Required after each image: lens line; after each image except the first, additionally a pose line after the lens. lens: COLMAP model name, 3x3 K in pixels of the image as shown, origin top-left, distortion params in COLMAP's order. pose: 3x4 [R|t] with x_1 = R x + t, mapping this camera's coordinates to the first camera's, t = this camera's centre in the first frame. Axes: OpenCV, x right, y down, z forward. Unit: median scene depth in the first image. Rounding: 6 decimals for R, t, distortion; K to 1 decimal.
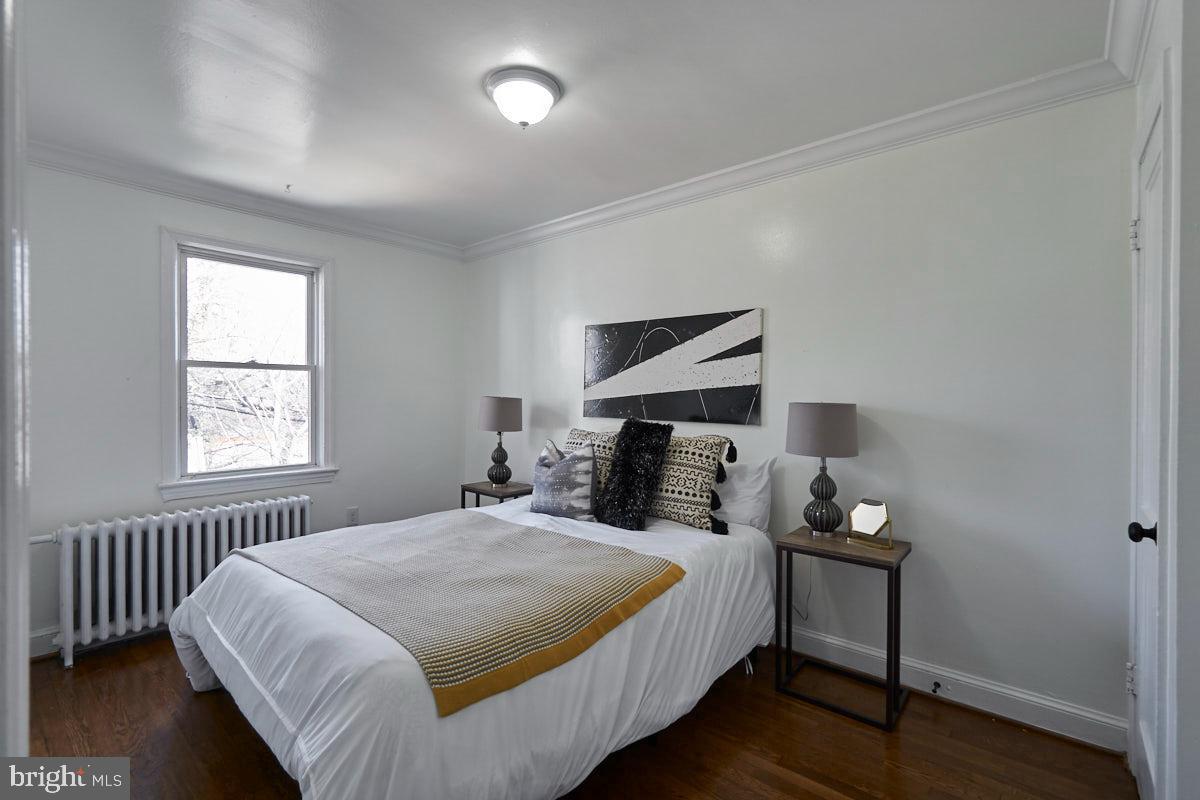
lens RADIAL K [[539.3, 0, 576.4], [0, 539.3, 396.6], [0, 0, 1]] dist [0.000180, -0.001880]
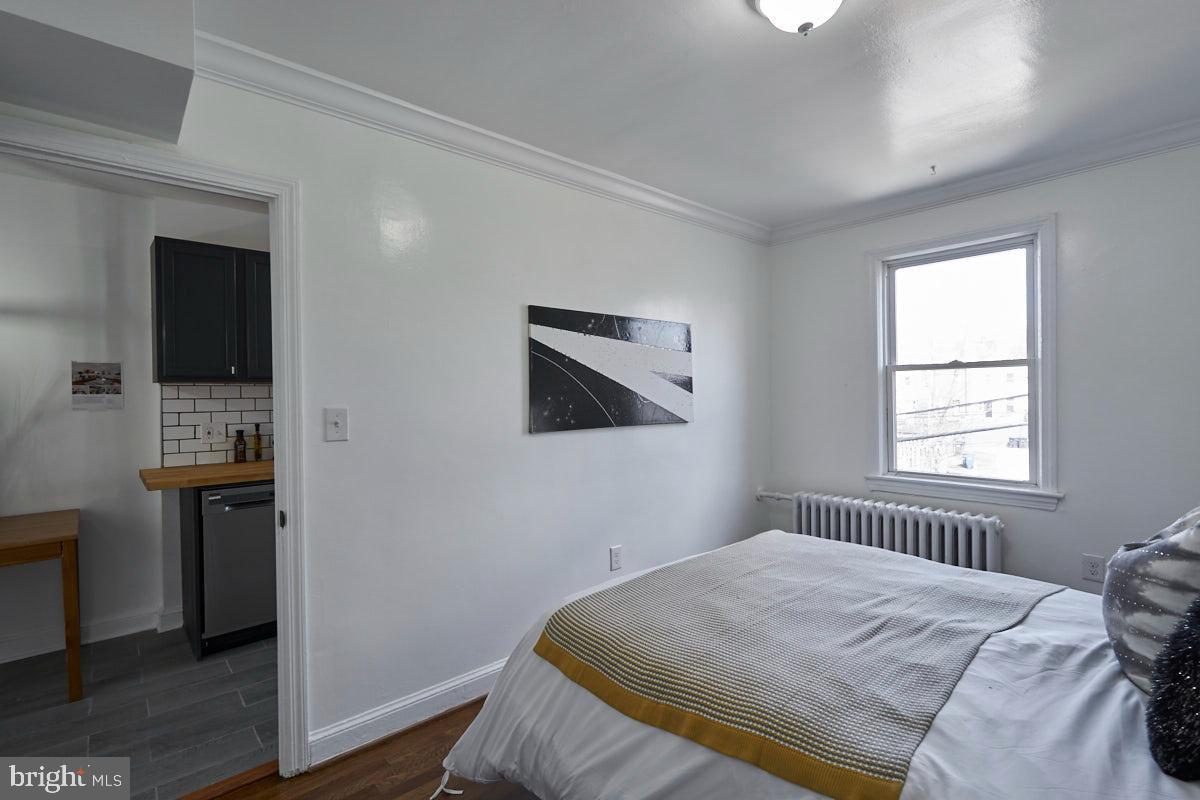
lens RADIAL K [[539.3, 0, 601.4], [0, 539.3, 404.5], [0, 0, 1]] dist [0.000180, -0.001880]
pose [[-0.101750, 0.013045, -0.994724, 0.412751], [0.013298, 0.999843, 0.011752, -0.009691], [0.994721, -0.012032, -0.101908, 0.515165]]
